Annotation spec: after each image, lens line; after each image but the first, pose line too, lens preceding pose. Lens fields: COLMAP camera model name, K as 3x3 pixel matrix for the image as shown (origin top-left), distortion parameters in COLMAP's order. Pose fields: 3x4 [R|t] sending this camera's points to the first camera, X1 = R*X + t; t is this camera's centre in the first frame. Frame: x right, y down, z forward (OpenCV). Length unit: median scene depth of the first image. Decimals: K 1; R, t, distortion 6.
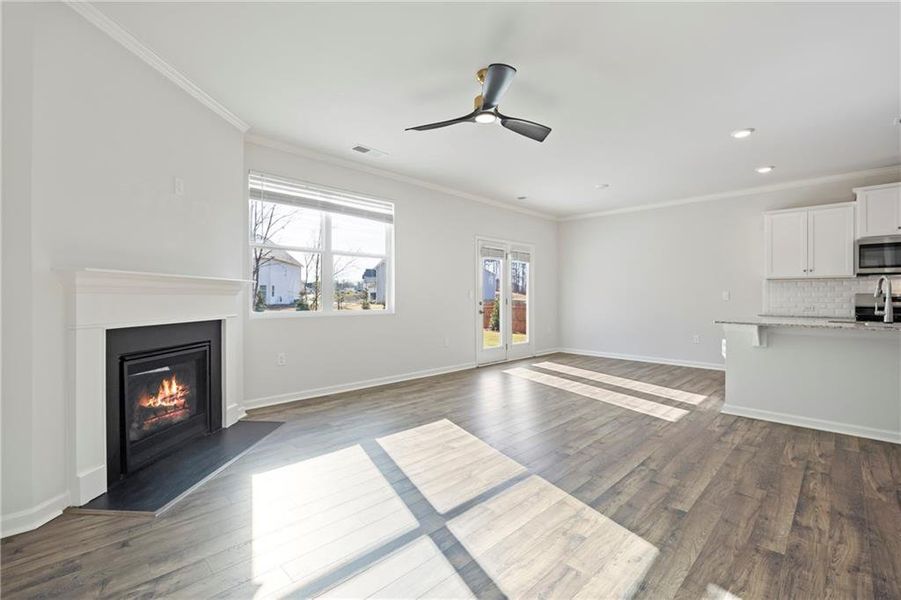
lens RADIAL K [[390.0, 0, 445.0], [0, 390.0, 293.3], [0, 0, 1]] dist [-0.014808, 0.000074]
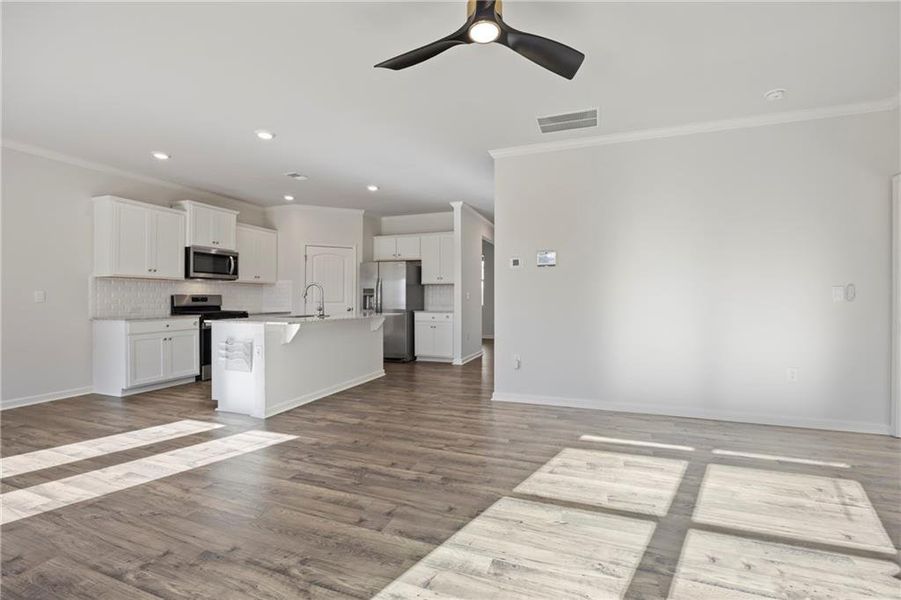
lens RADIAL K [[391.3, 0, 447.4], [0, 391.3, 299.1], [0, 0, 1]] dist [-0.011357, 0.000471]
pose [[-0.426406, -0.003559, 0.904525, -0.327247], [-0.009271, 0.999957, -0.000436, 0.008396], [-0.904484, -0.008572, -0.426420, 0.931582]]
